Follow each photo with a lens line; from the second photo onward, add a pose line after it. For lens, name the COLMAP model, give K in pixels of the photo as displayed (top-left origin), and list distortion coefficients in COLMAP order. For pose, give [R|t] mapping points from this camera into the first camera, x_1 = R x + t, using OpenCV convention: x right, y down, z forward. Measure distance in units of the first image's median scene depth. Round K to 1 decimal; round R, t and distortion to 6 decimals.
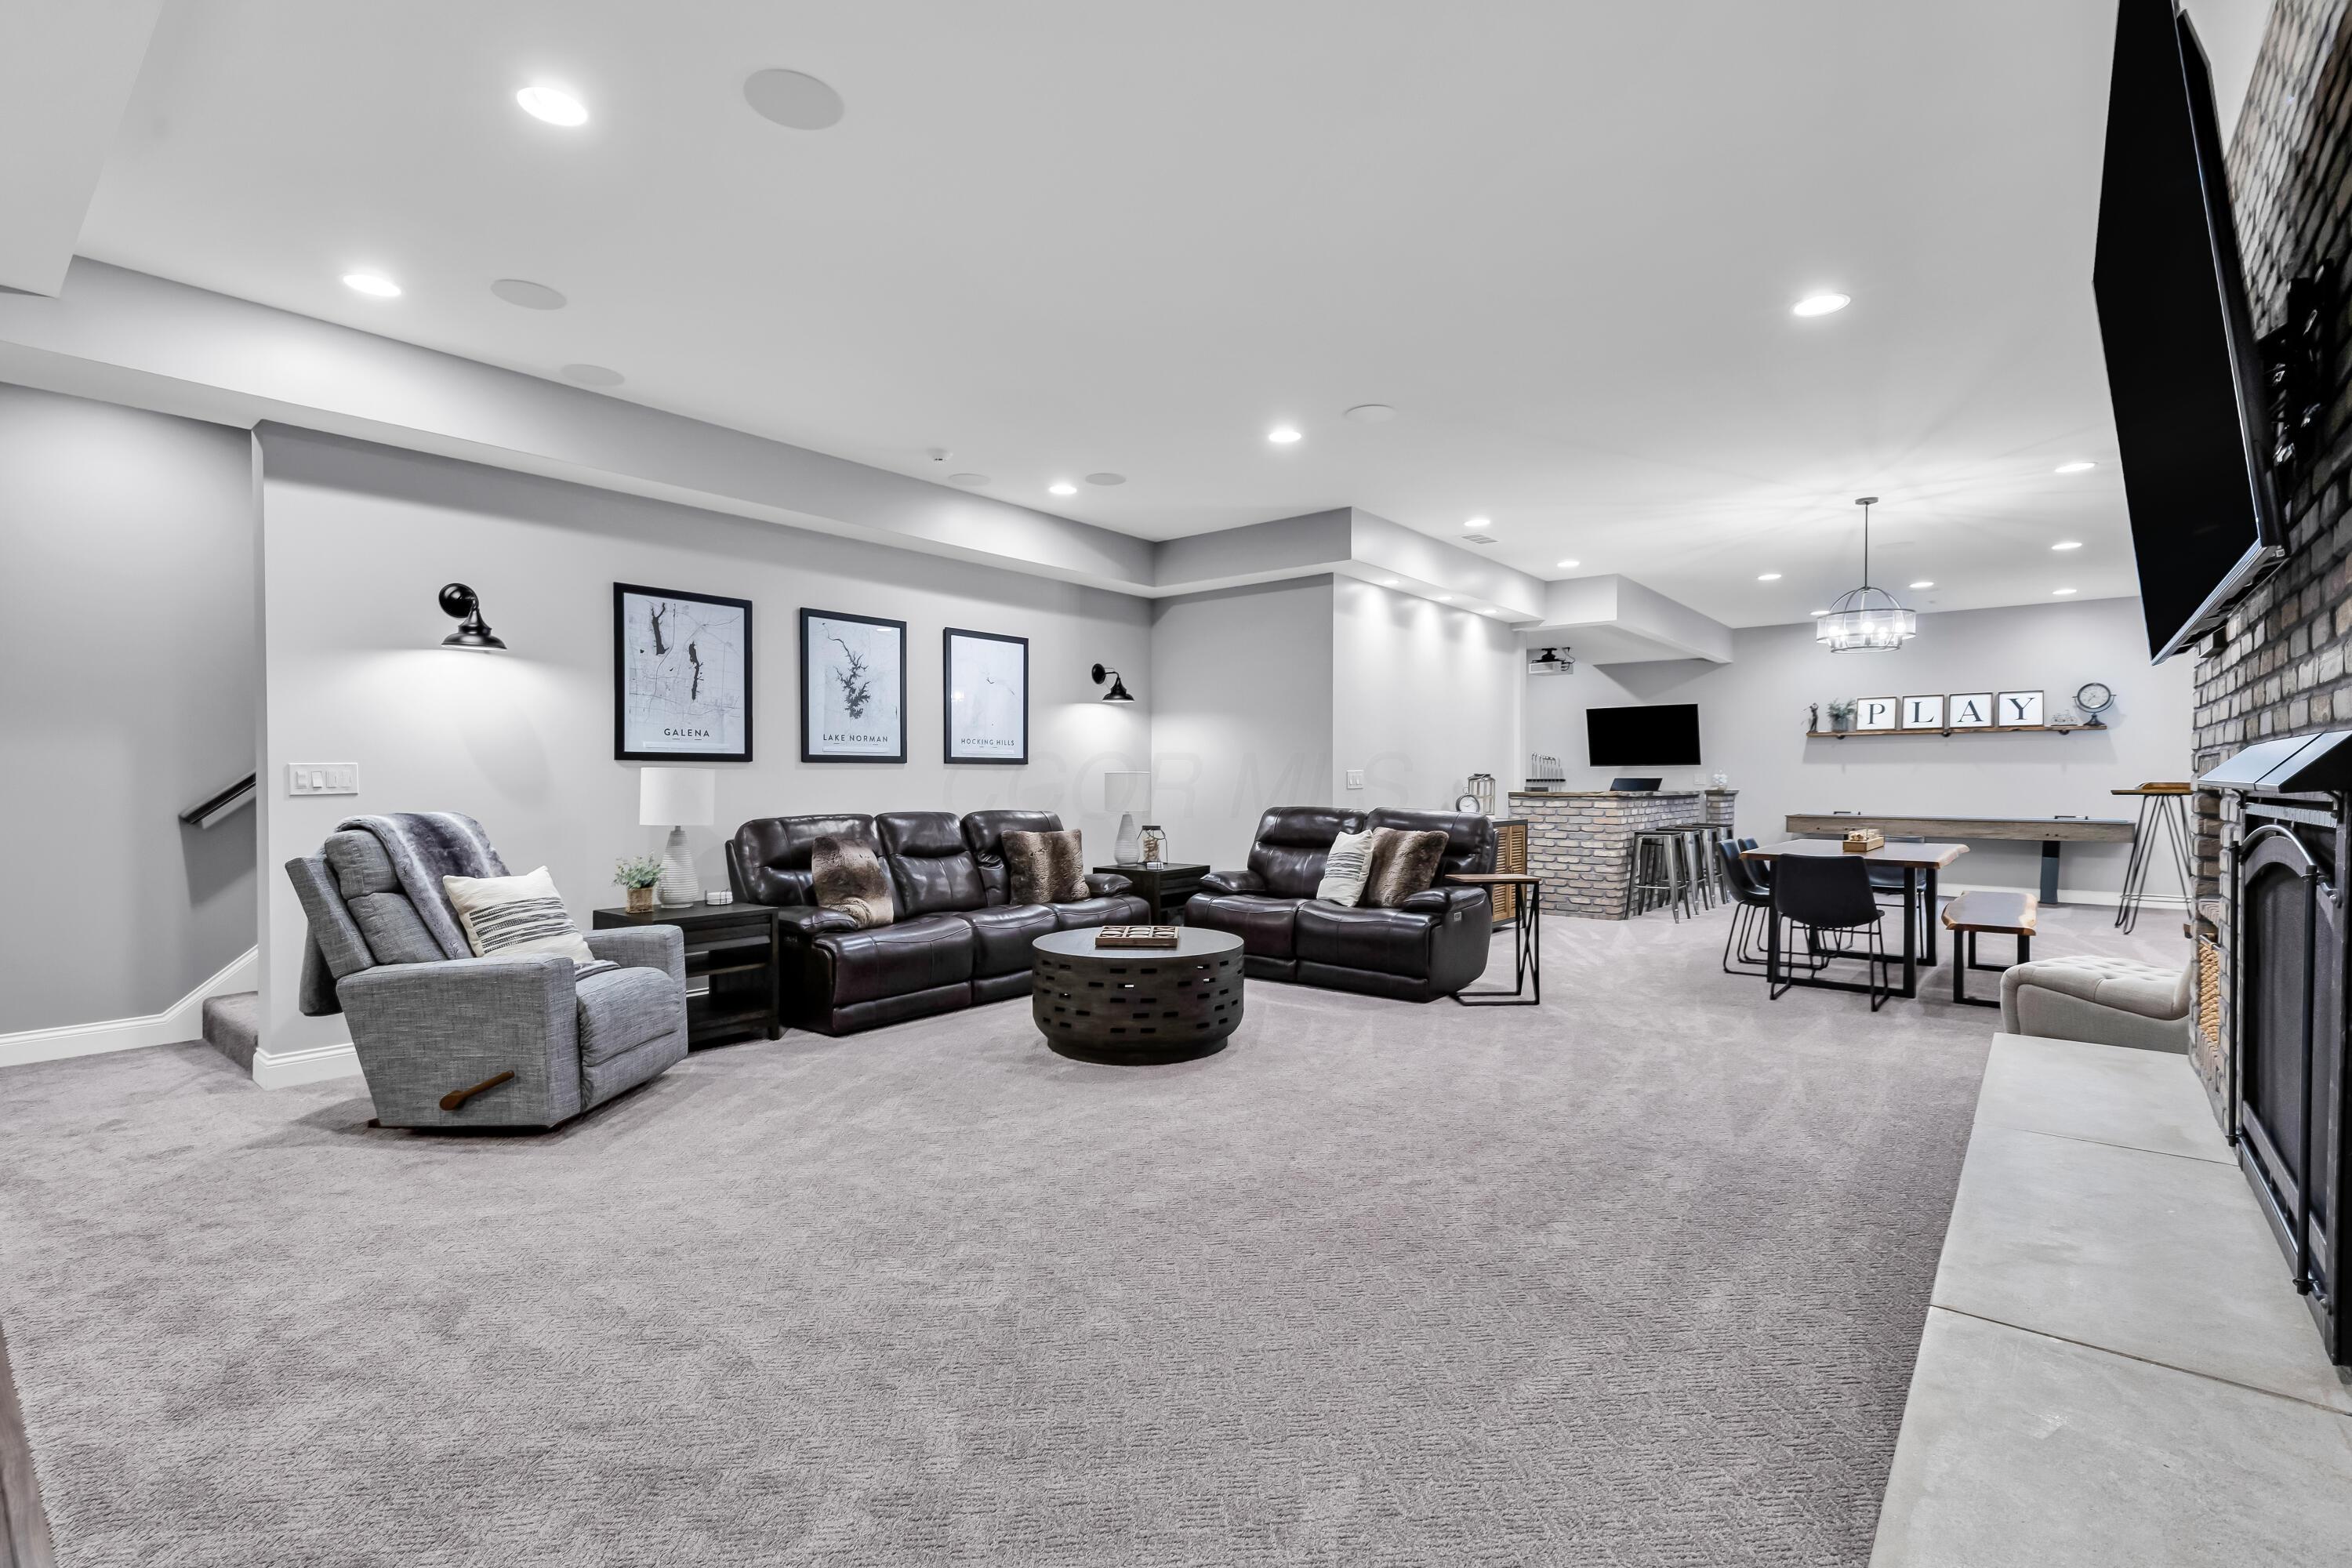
lens RADIAL K [[1072.2, 0, 1172.6], [0, 1072.2, 784.4], [0, 0, 1]] dist [0.004341, -0.000762]
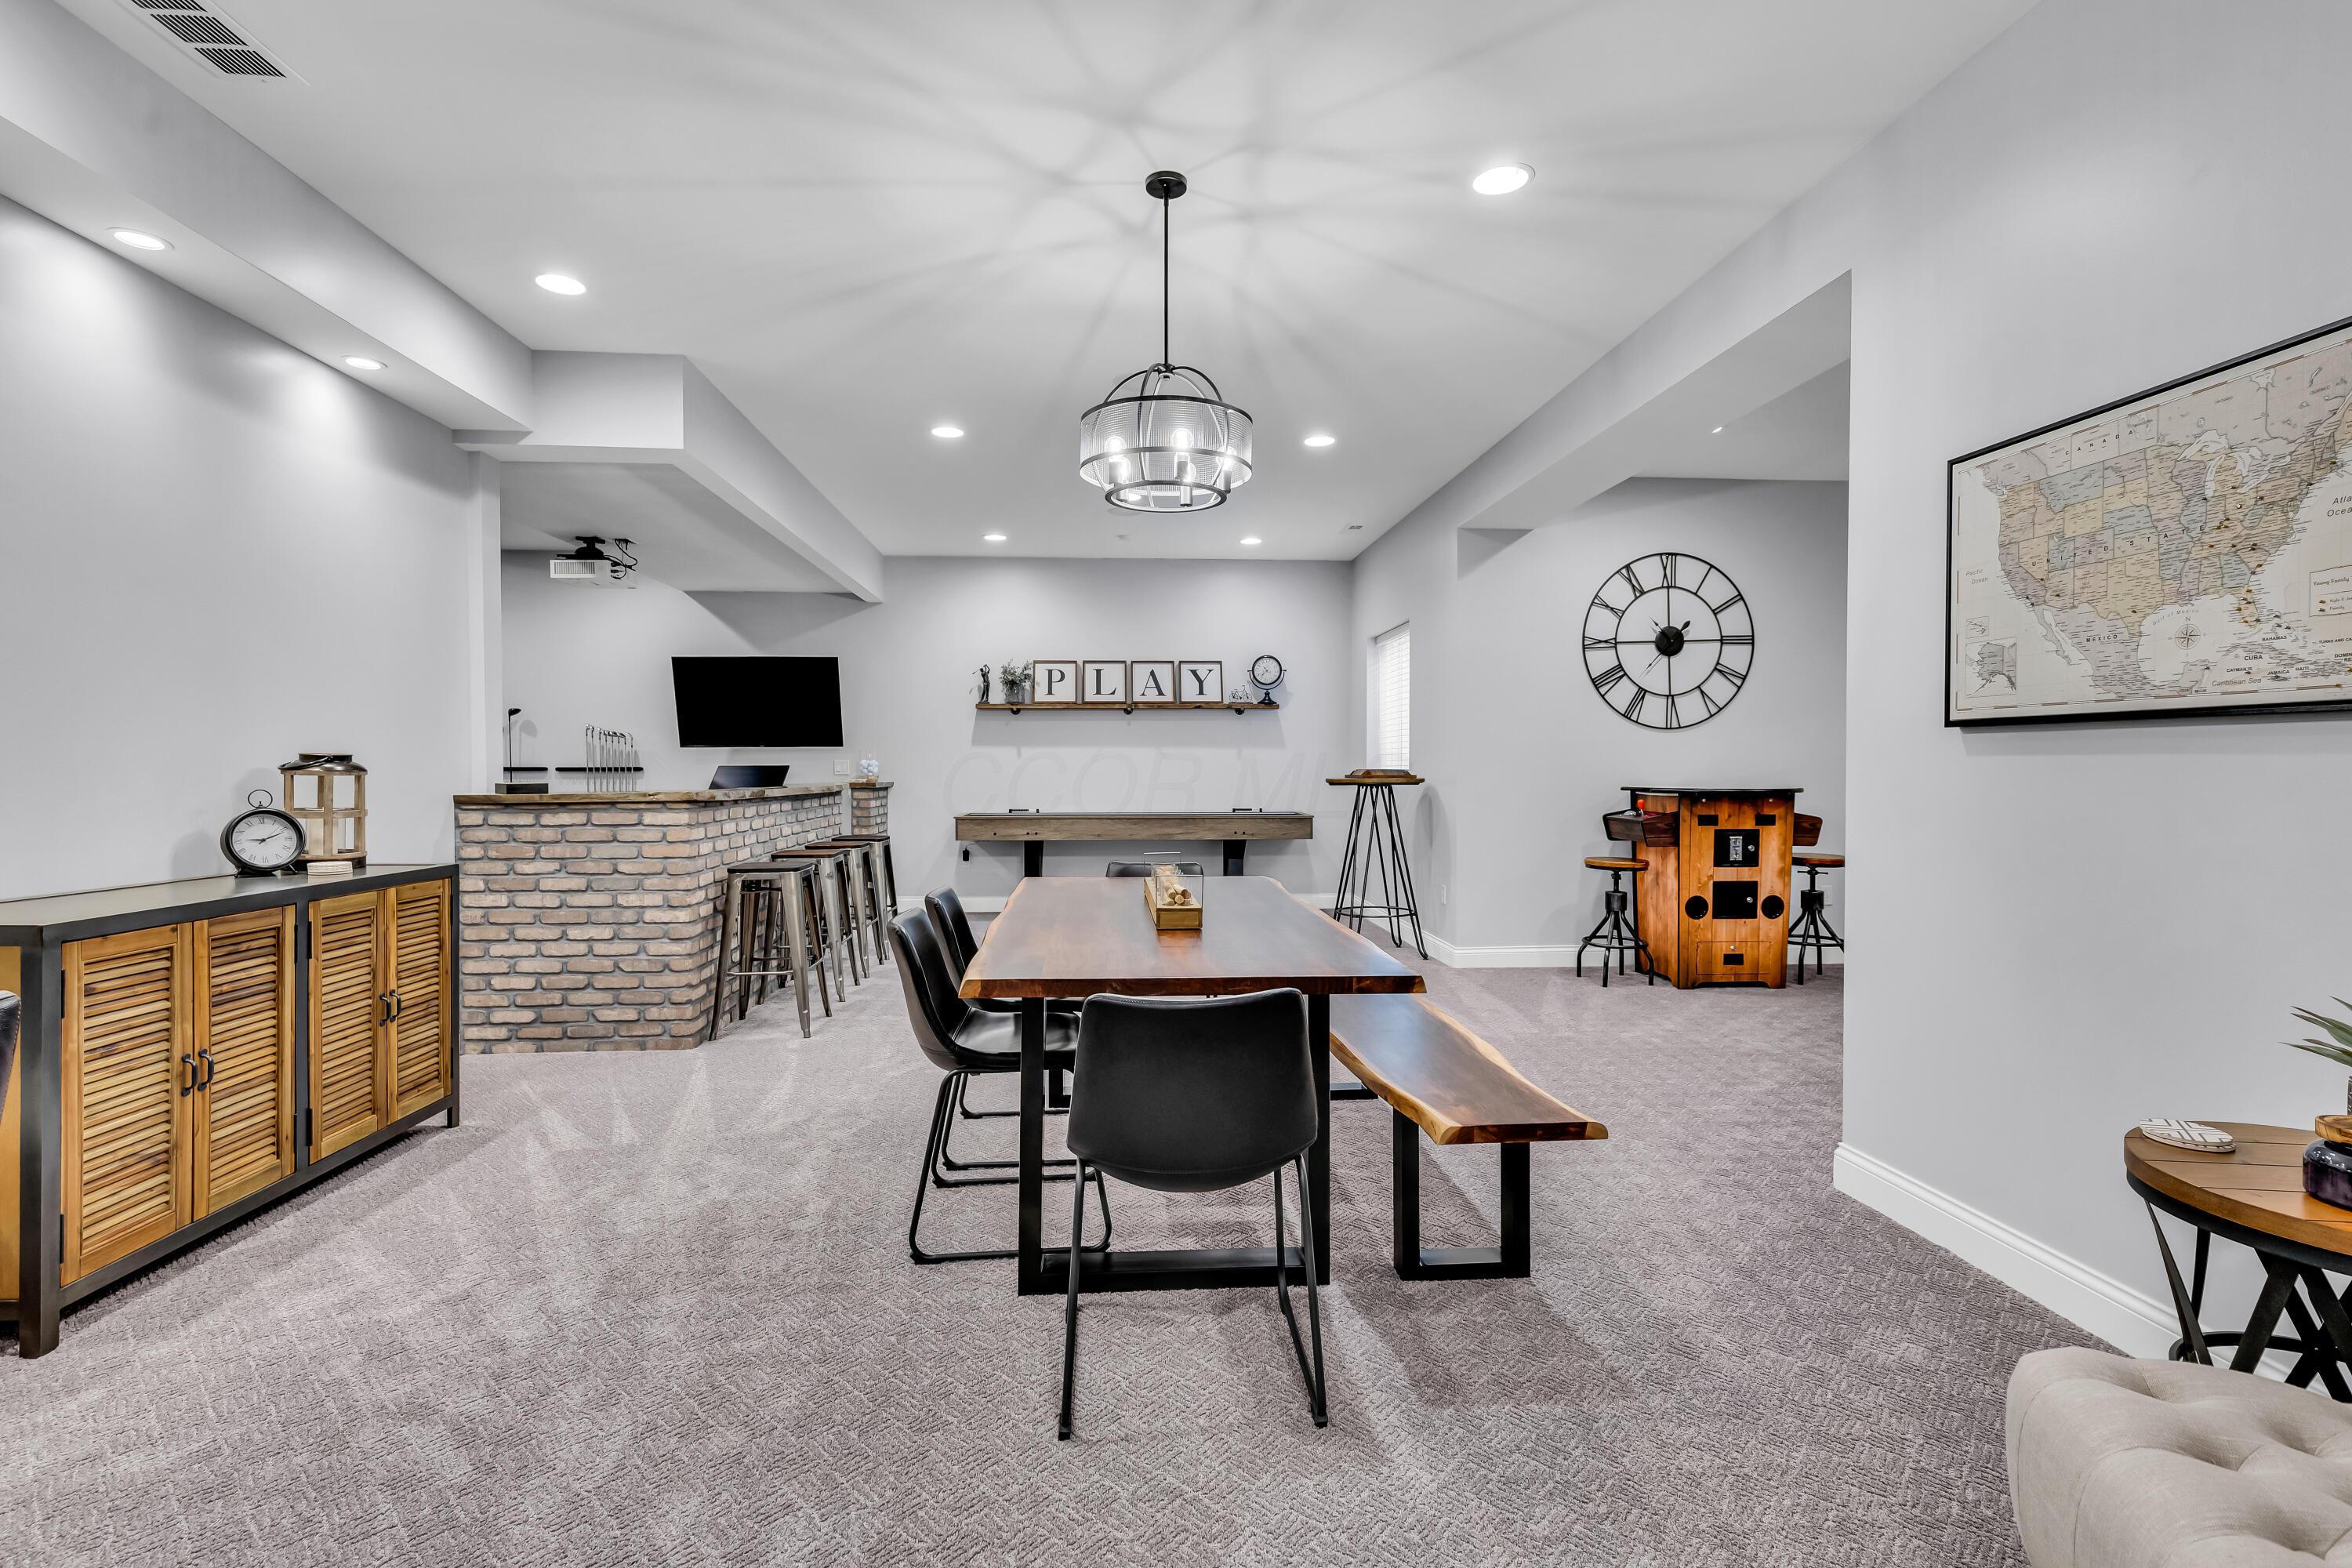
lens RADIAL K [[1072.2, 0, 1192.8], [0, 1072.2, 788.0], [0, 0, 1]] dist [0.004341, -0.000762]
pose [[0.714657, -0.016744, 0.699275, 0.200454], [0.006394, 0.999828, 0.017406, -0.002153], [-0.699446, -0.007968, 0.714641, 0.412105]]
